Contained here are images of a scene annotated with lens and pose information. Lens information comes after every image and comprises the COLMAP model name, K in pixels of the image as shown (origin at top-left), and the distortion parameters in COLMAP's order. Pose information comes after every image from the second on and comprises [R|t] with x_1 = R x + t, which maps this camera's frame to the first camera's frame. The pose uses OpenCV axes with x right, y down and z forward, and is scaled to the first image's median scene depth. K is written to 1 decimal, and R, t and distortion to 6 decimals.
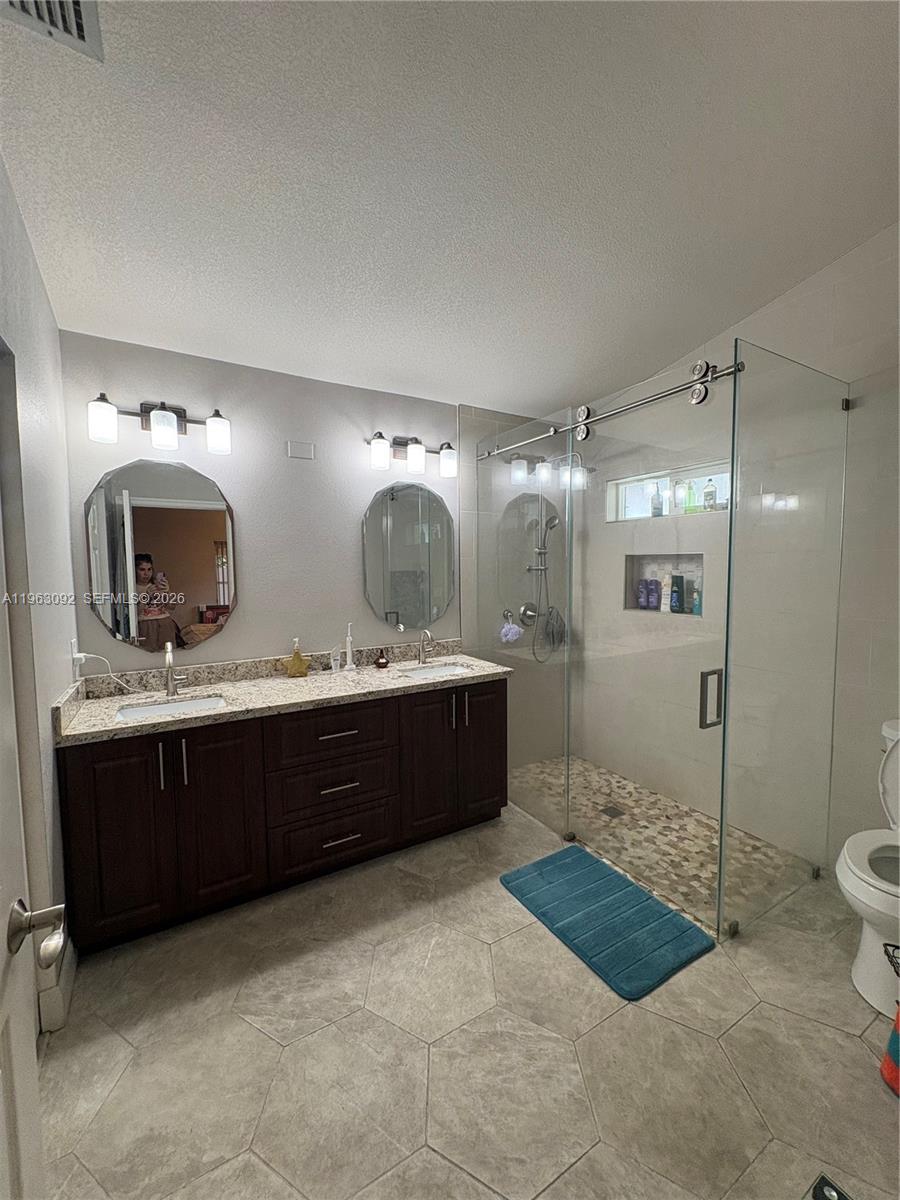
lens RADIAL K [[481.4, 0, 448.9], [0, 481.4, 602.0], [0, 0, 1]] dist [-0.000053, 0.000545]
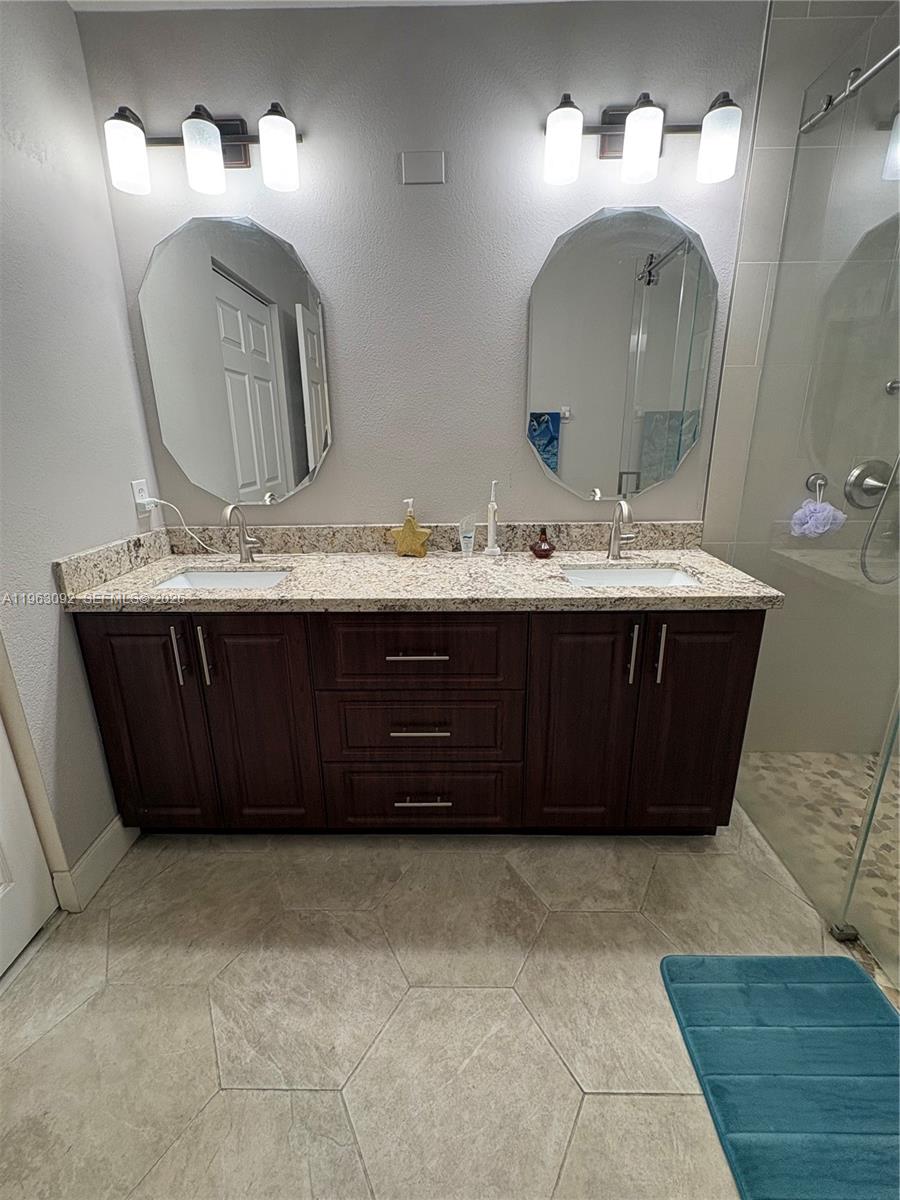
lens RADIAL K [[538.6, 0, 451.0], [0, 538.6, 596.7], [0, 0, 1]] dist [-0.001766, 0.002065]
pose [[0.853216, 0.159647, -0.496524, 0.127287], [-0.035615, 0.967612, 0.249917, 0.018588], [0.520341, -0.195549, 0.831268, 0.397783]]
